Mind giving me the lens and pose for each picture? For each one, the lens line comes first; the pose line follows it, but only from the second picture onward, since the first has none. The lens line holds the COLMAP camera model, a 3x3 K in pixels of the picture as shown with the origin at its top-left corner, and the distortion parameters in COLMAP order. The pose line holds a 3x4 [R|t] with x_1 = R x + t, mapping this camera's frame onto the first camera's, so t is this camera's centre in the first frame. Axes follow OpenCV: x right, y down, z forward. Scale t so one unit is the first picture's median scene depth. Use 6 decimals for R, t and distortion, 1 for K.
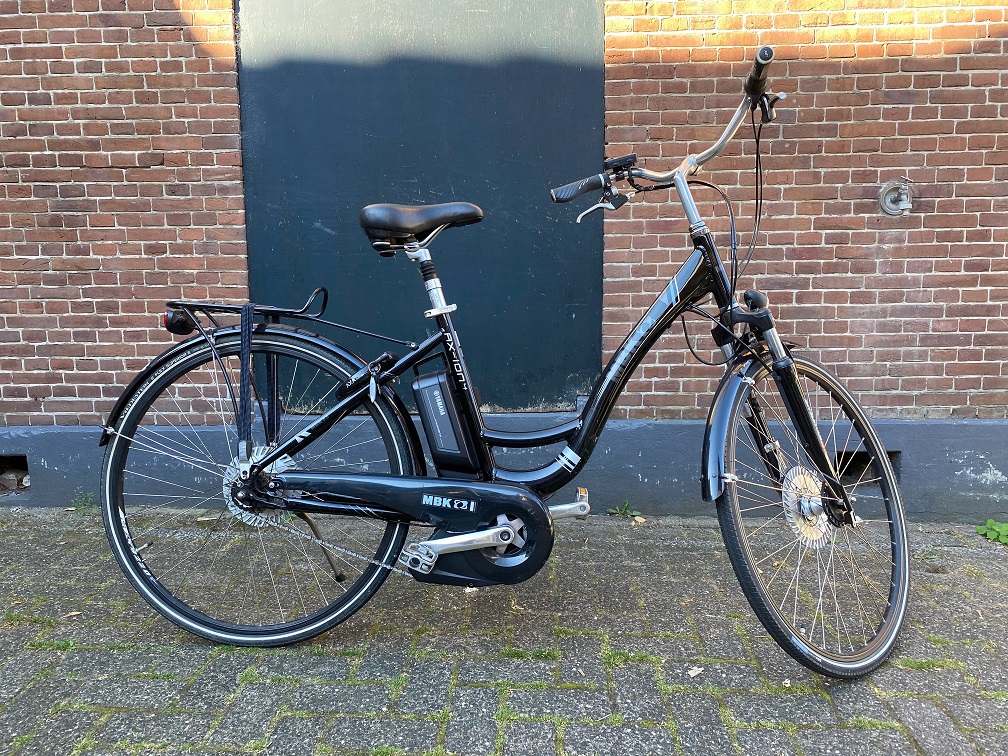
lens RADIAL K [[770.2, 0, 503.5], [0, 770.2, 376.6], [0, 0, 1]] dist [0.007678, -0.011718]
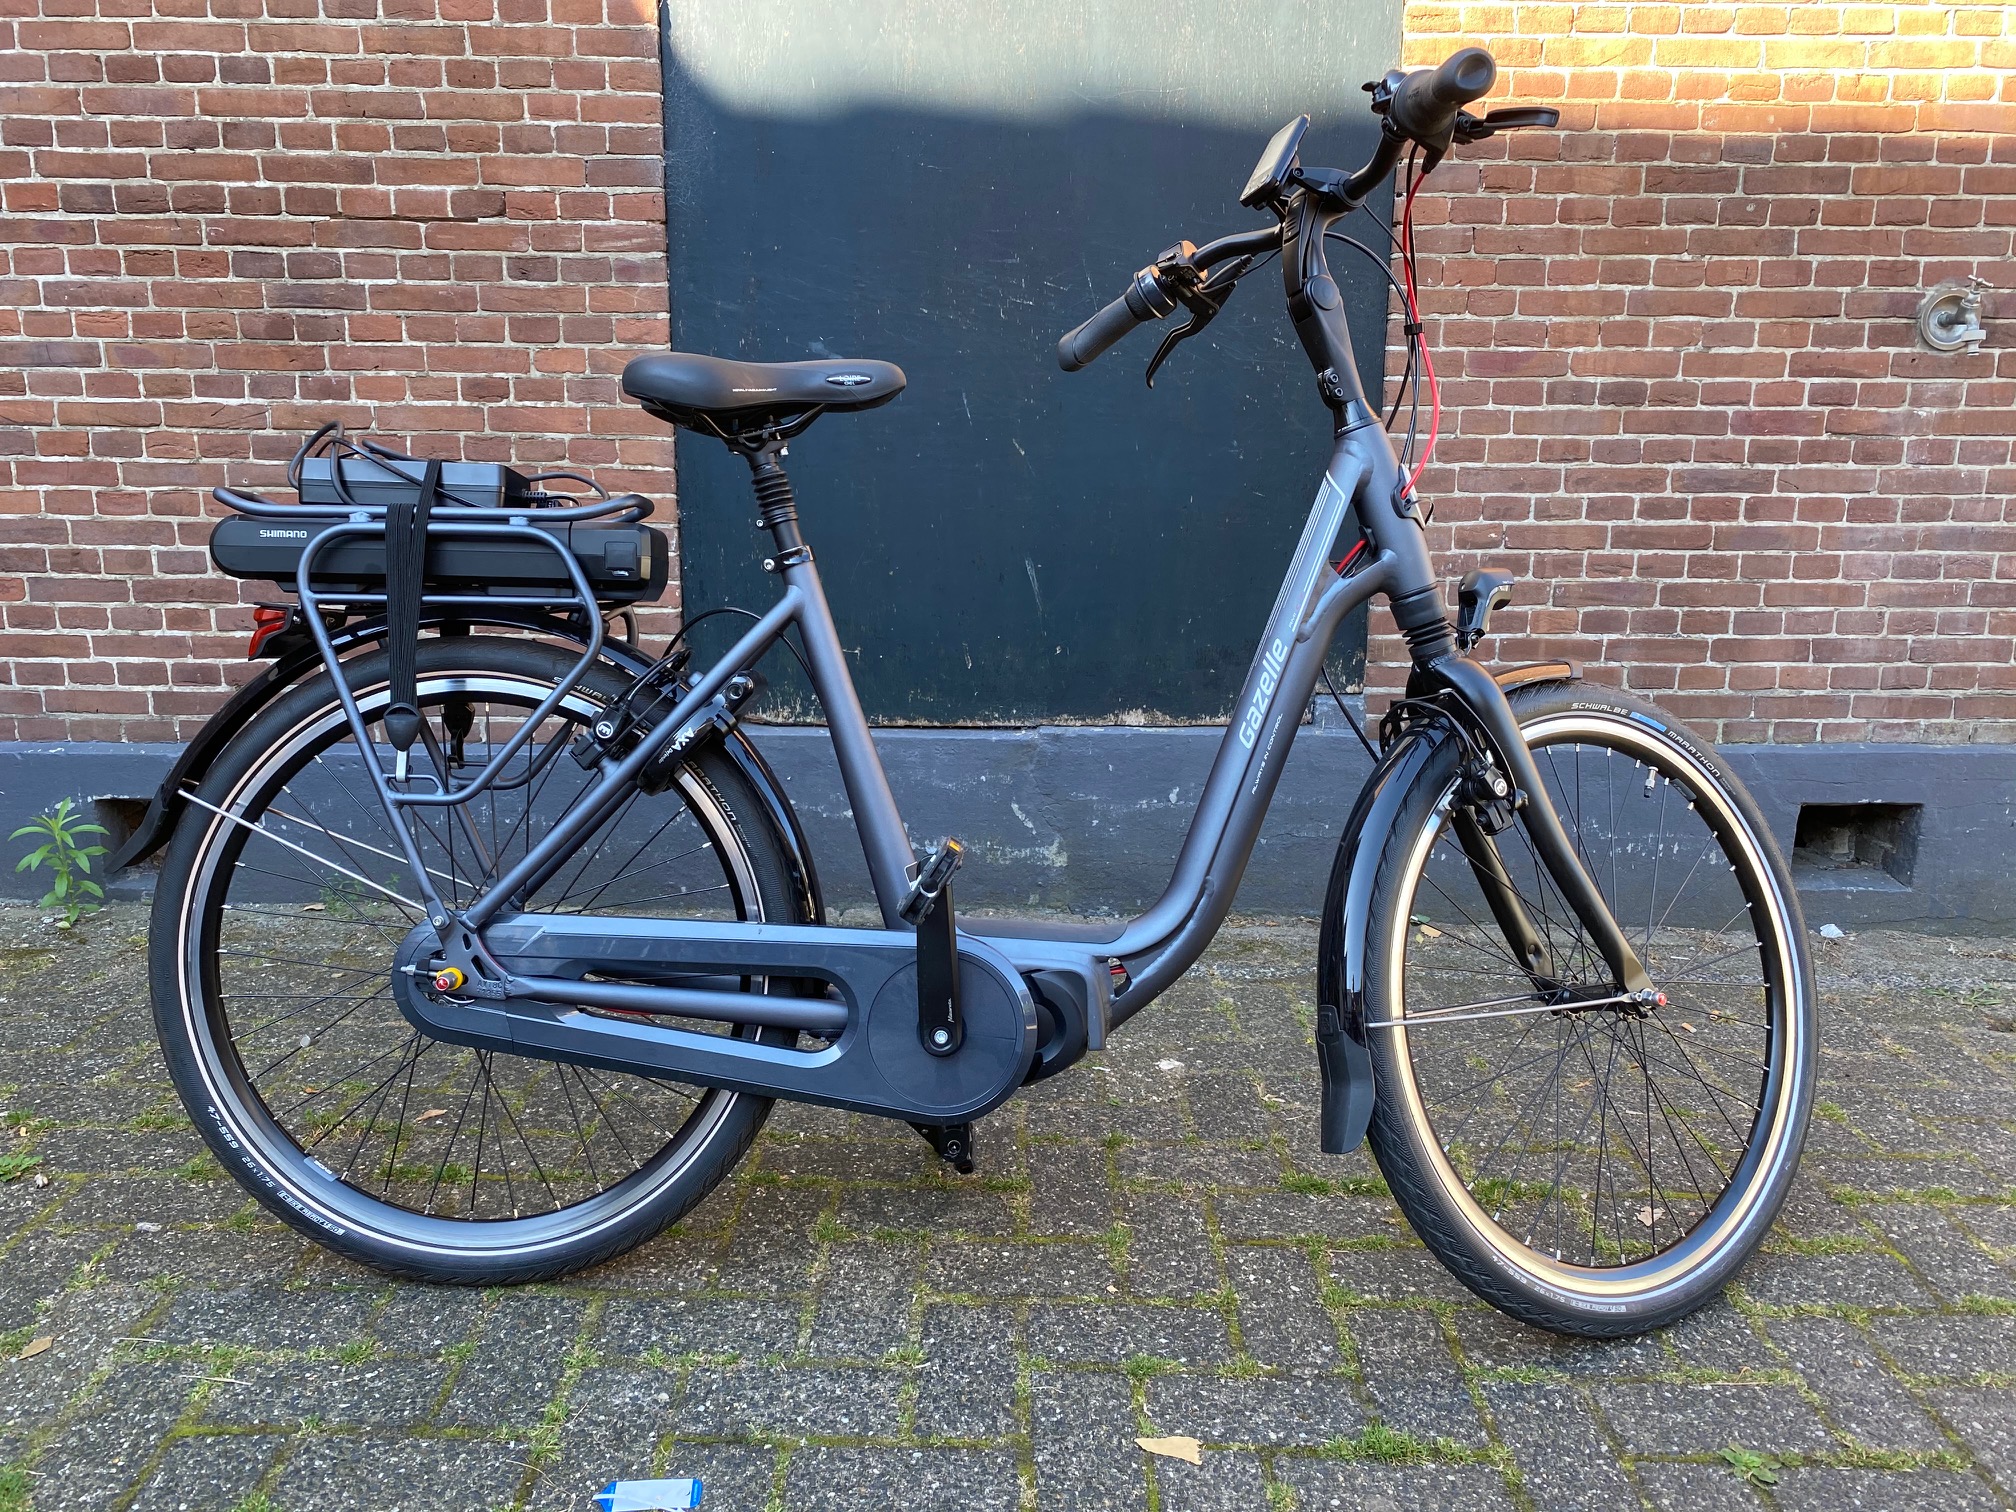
lens RADIAL K [[1540.4, 0, 998.6], [0, 1540.4, 757.2], [0, 0, 1]] dist [0.007678, -0.011718]
pose [[0.998786, 0.007541, 0.048678, -0.173479], [-0.011530, 0.996550, 0.082187, -0.015367], [-0.047890, -0.082648, 0.995427, -0.022031]]
